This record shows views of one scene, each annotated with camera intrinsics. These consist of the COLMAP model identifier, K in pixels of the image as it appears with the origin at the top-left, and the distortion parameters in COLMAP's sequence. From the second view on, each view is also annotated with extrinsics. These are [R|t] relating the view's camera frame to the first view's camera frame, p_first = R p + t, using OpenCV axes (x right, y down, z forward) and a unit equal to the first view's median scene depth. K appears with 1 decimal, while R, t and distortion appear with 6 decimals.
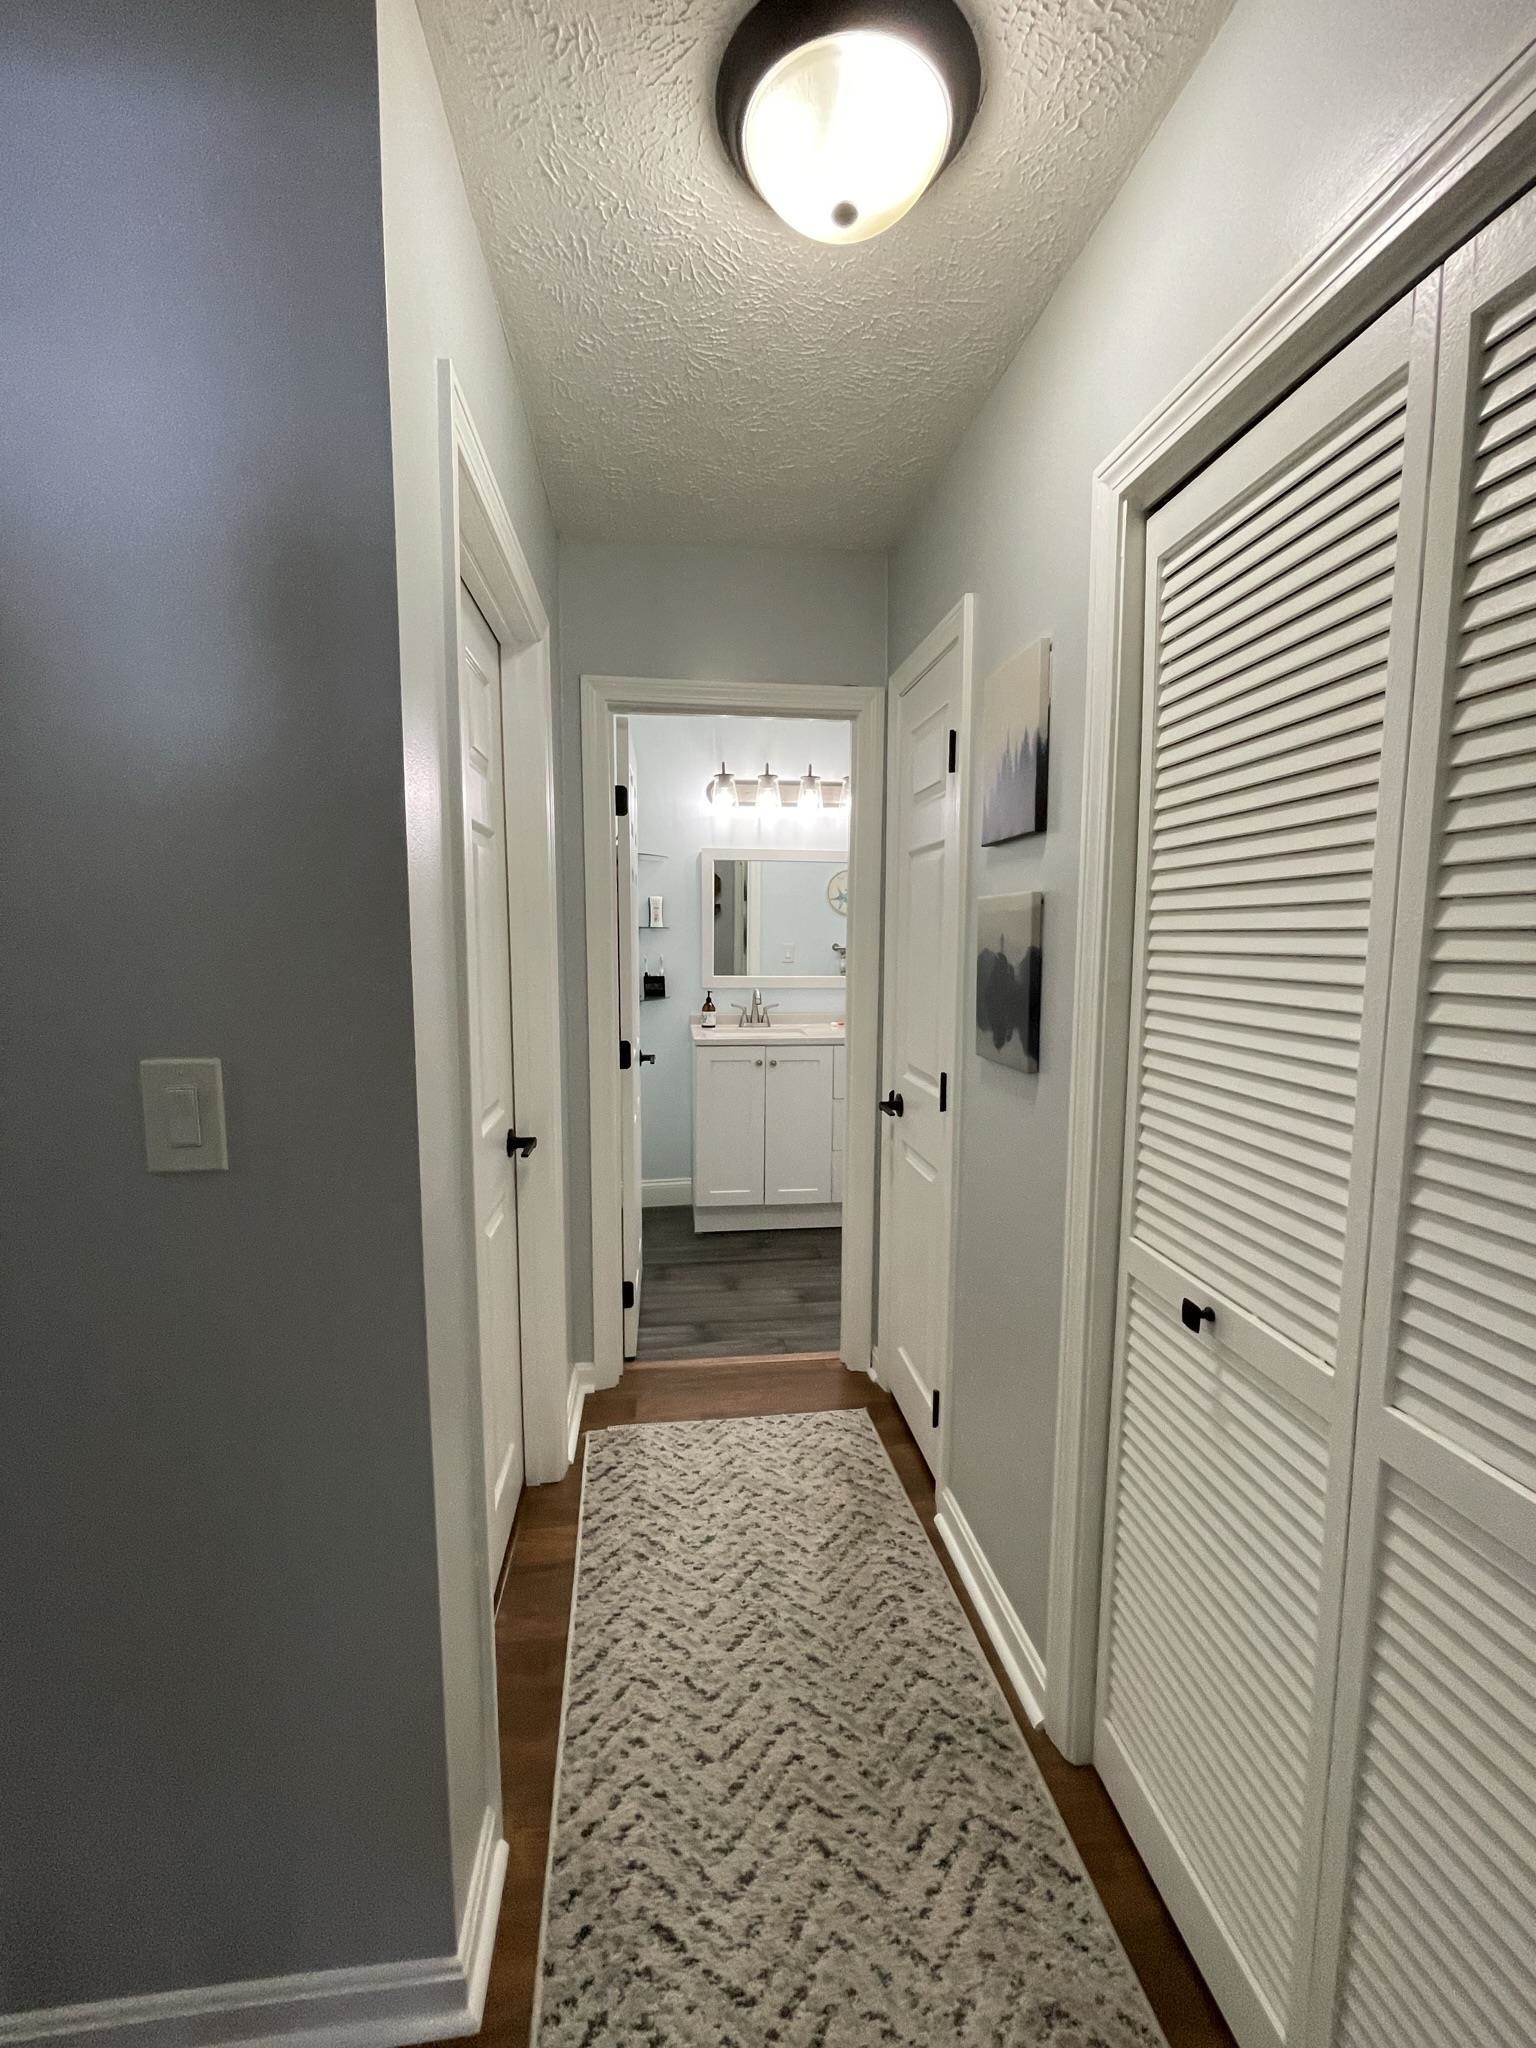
lens RADIAL K [[824.5, 0, 768.4], [0, 824.5, 1017.2], [0, 0, 1]] dist [0.000444, -0.000688]
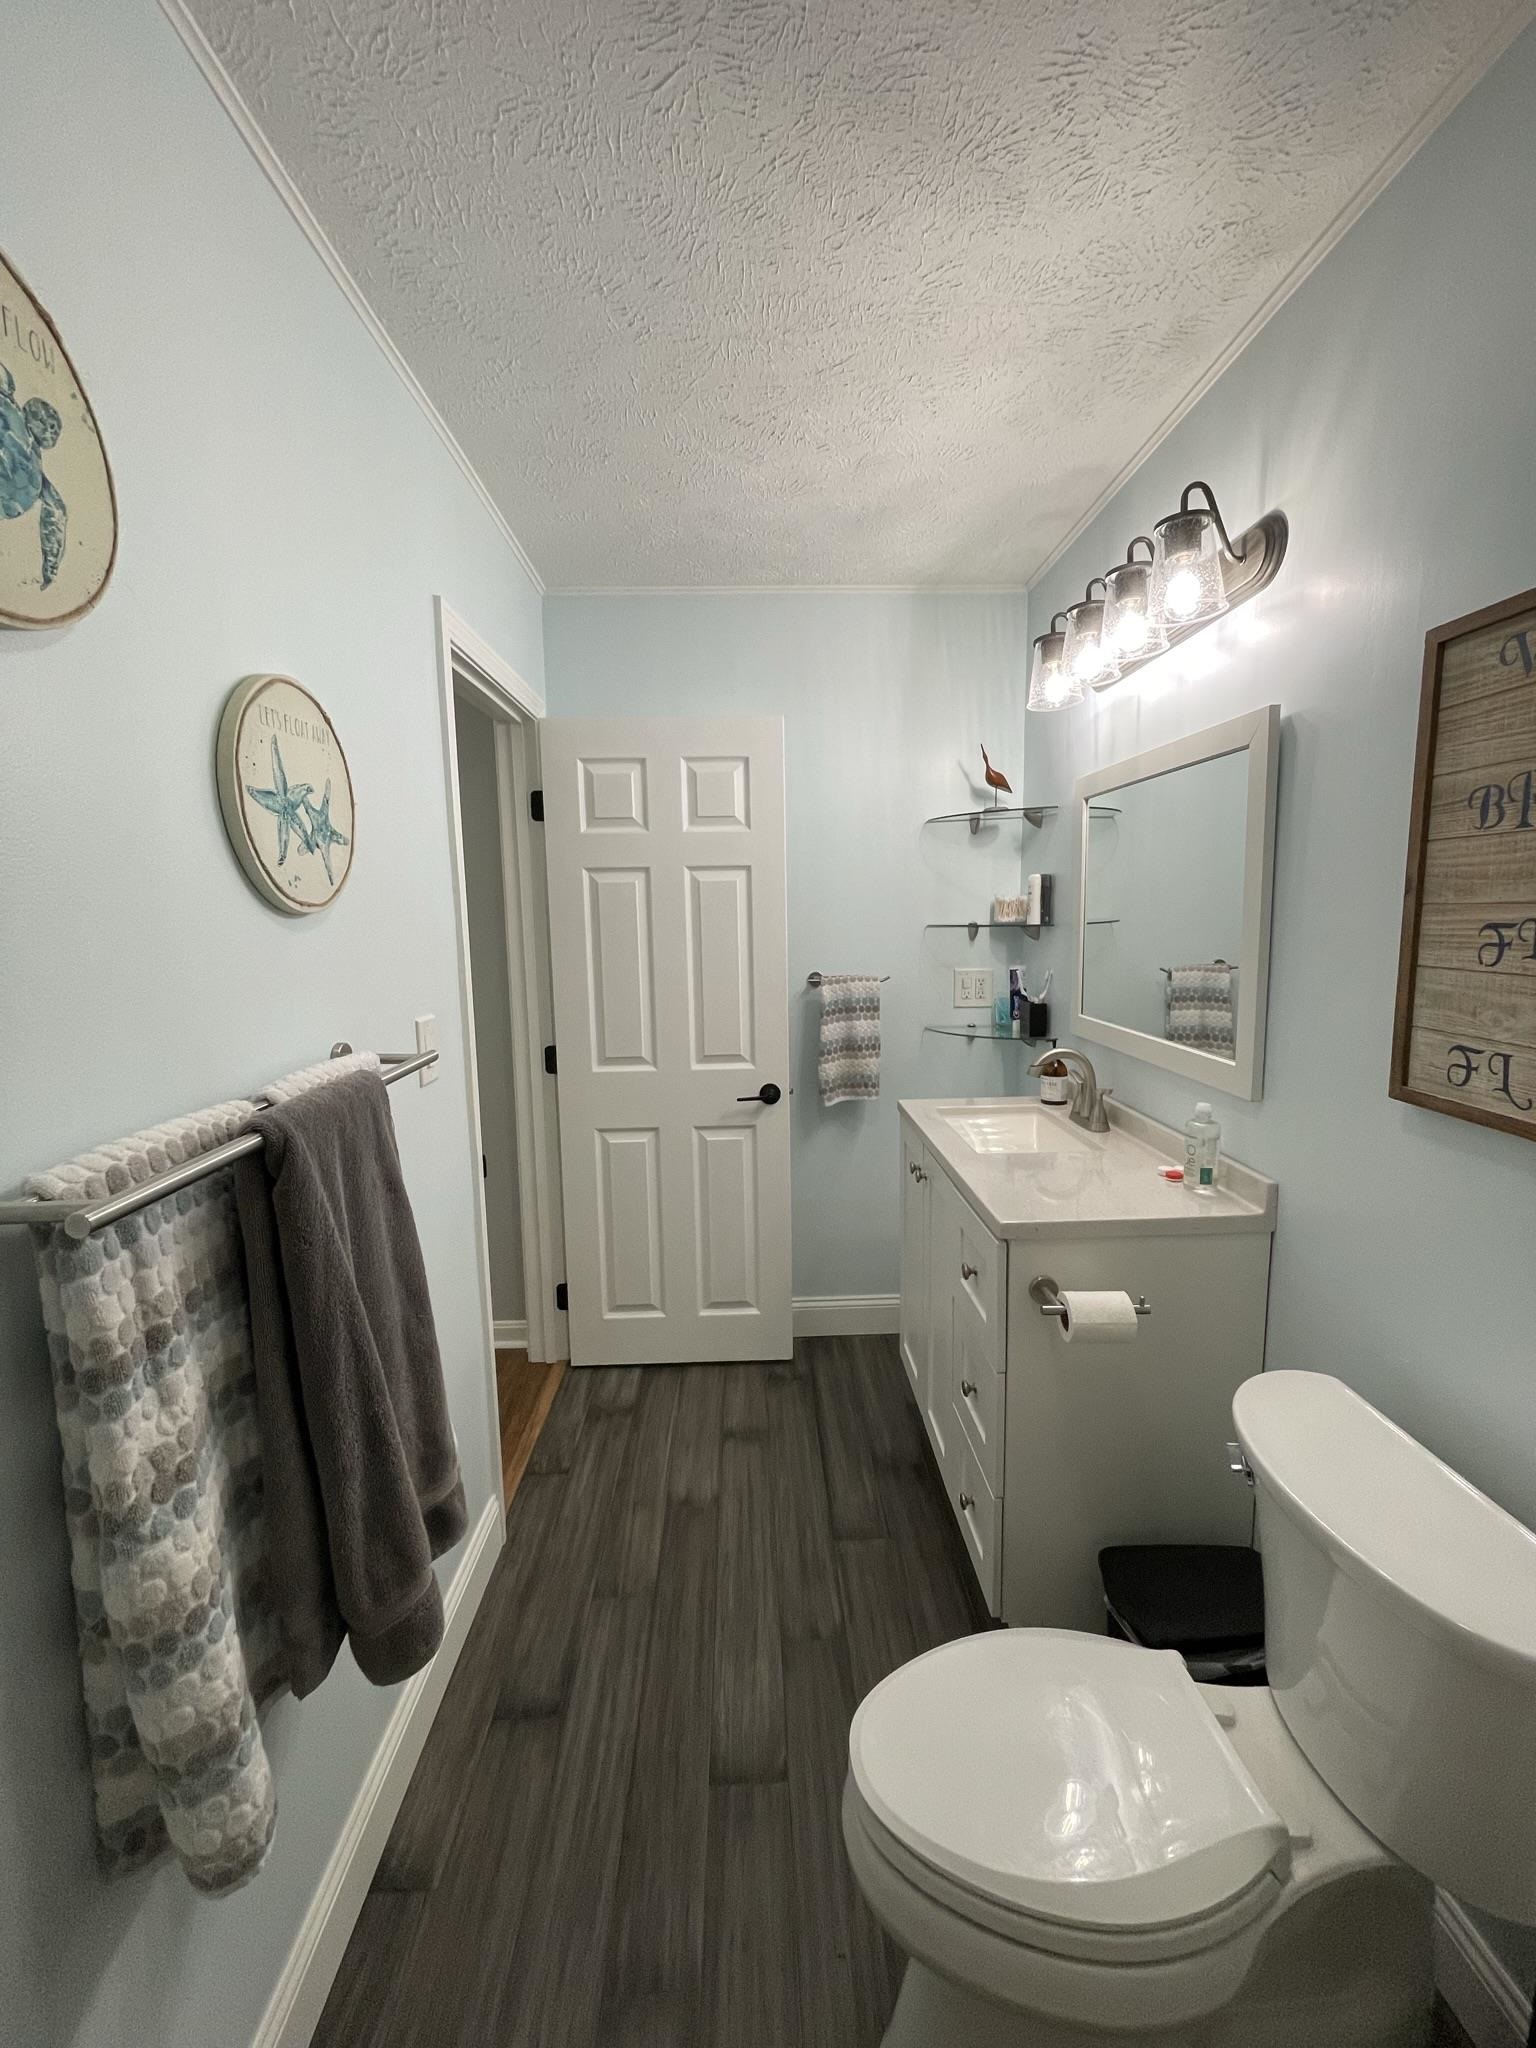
lens RADIAL K [[824.5, 0, 762.0], [0, 824.5, 1031.2], [0, 0, 1]] dist [0.000444, -0.000688]
pose [[-0.098146, 0.136599, -0.985752, 0.500678], [-0.094681, 0.984760, 0.145889, -0.102819], [0.990658, 0.107650, -0.083717, 0.856637]]
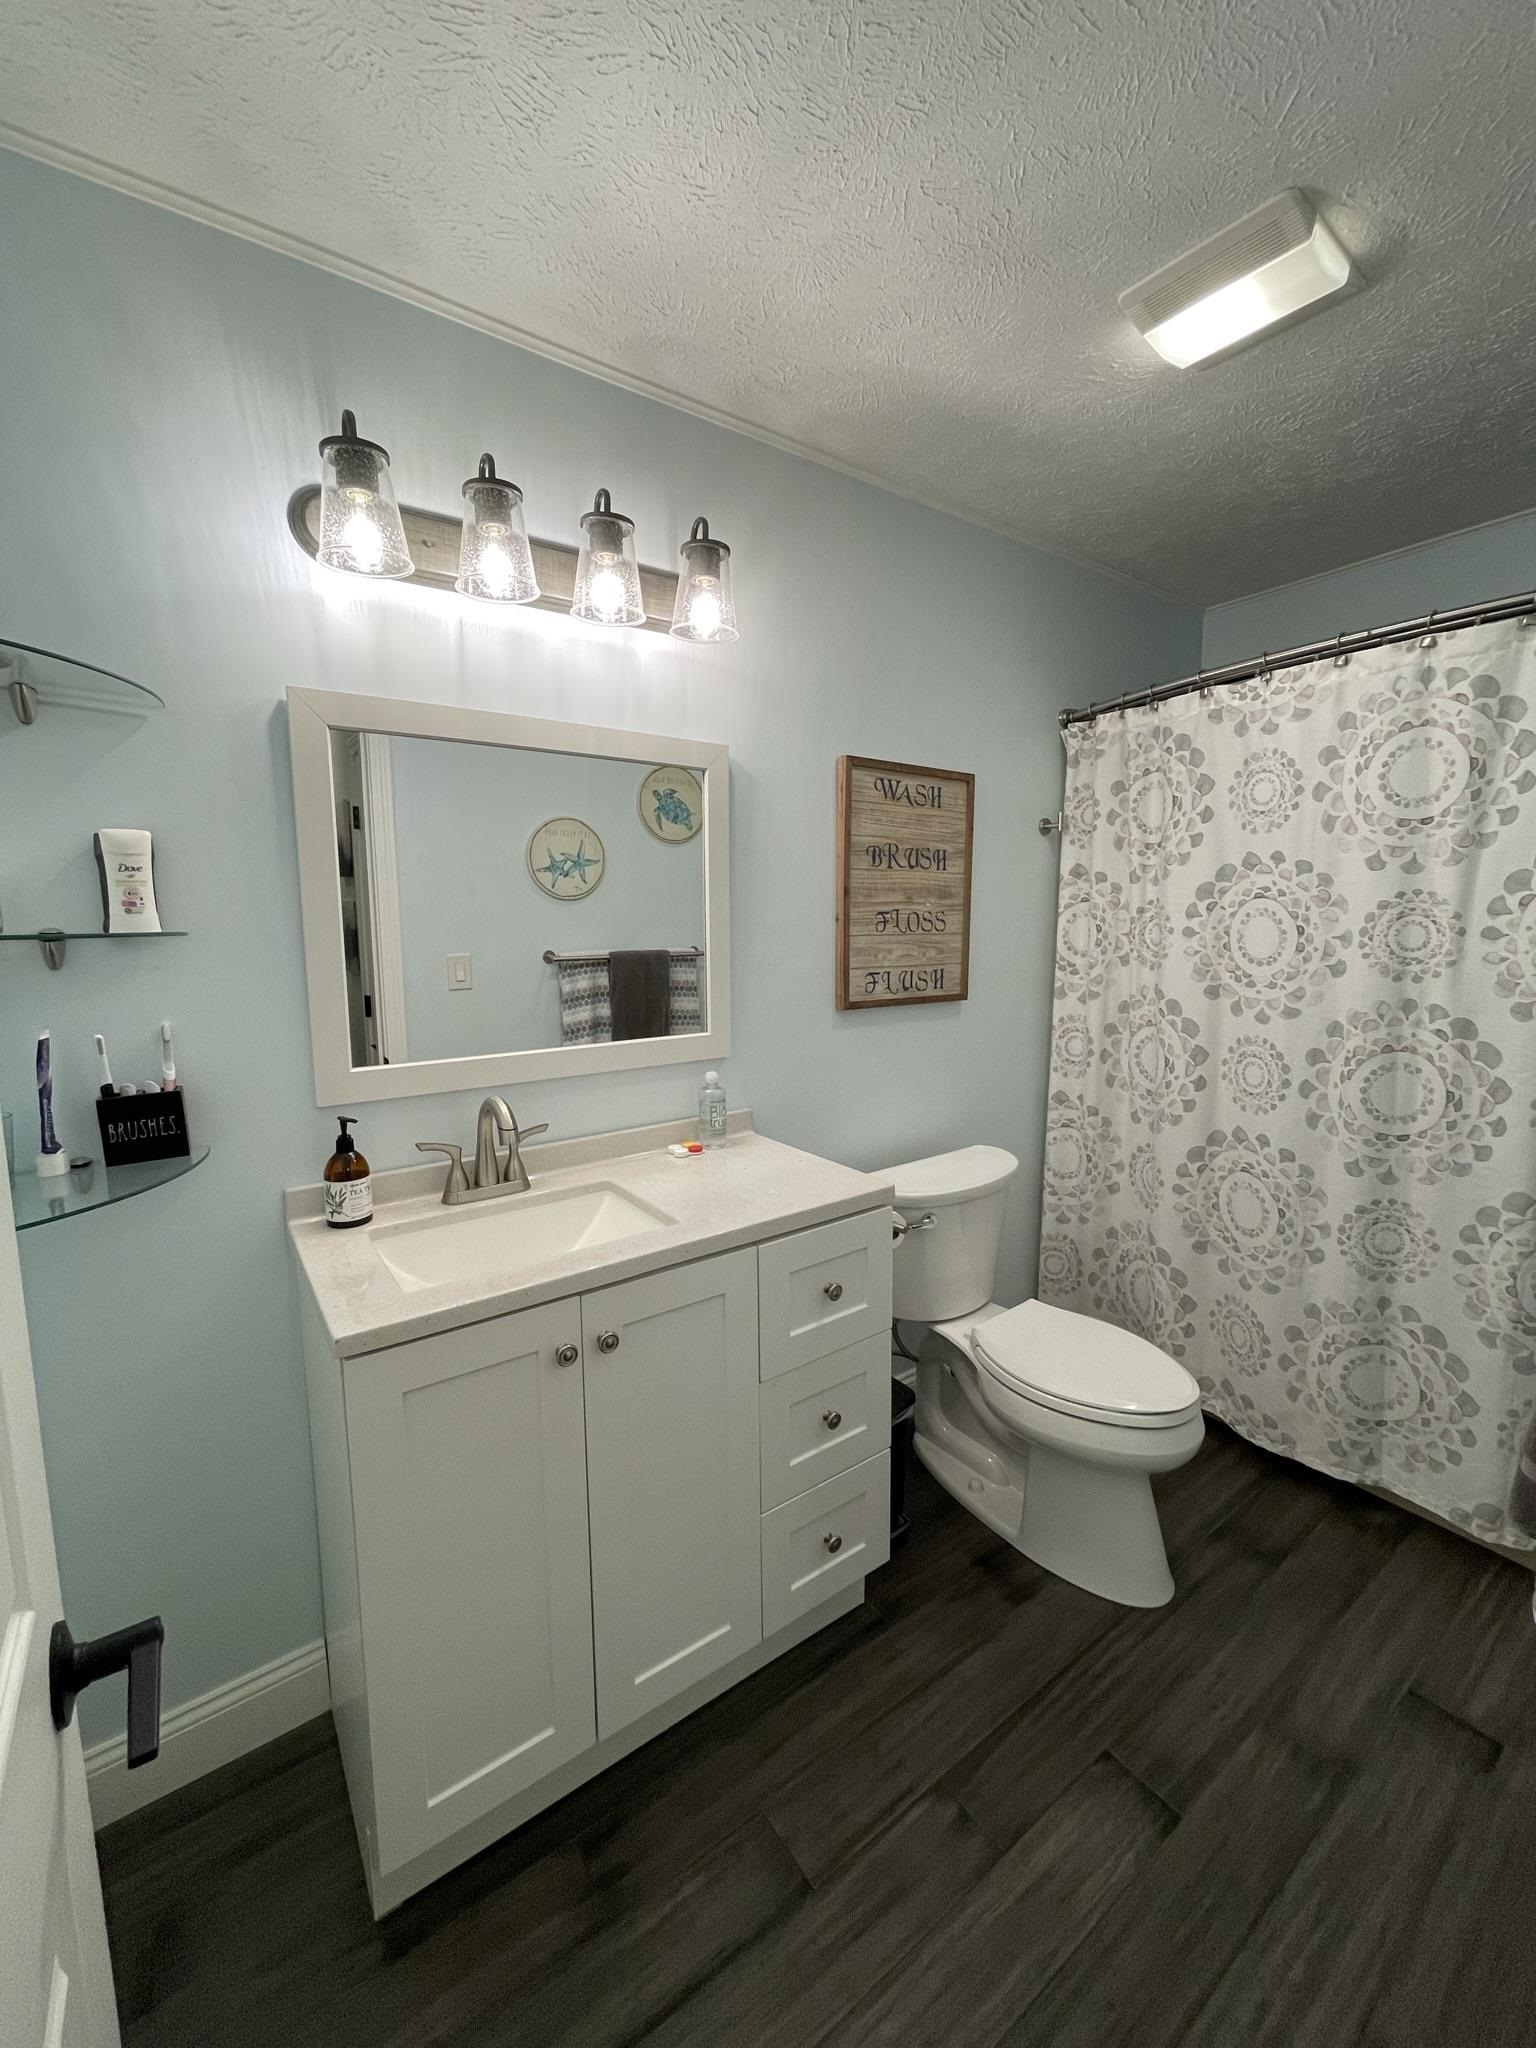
lens RADIAL K [[824.5, 0, 764.5], [0, 824.5, 1014.9], [0, 0, 1]] dist [0.000444, -0.000688]
pose [[0.876608, -0.071263, 0.475899, -0.079945], [0.066206, 0.997430, 0.027407, -0.073627], [-0.476629, 0.007482, 0.879073, 0.627312]]
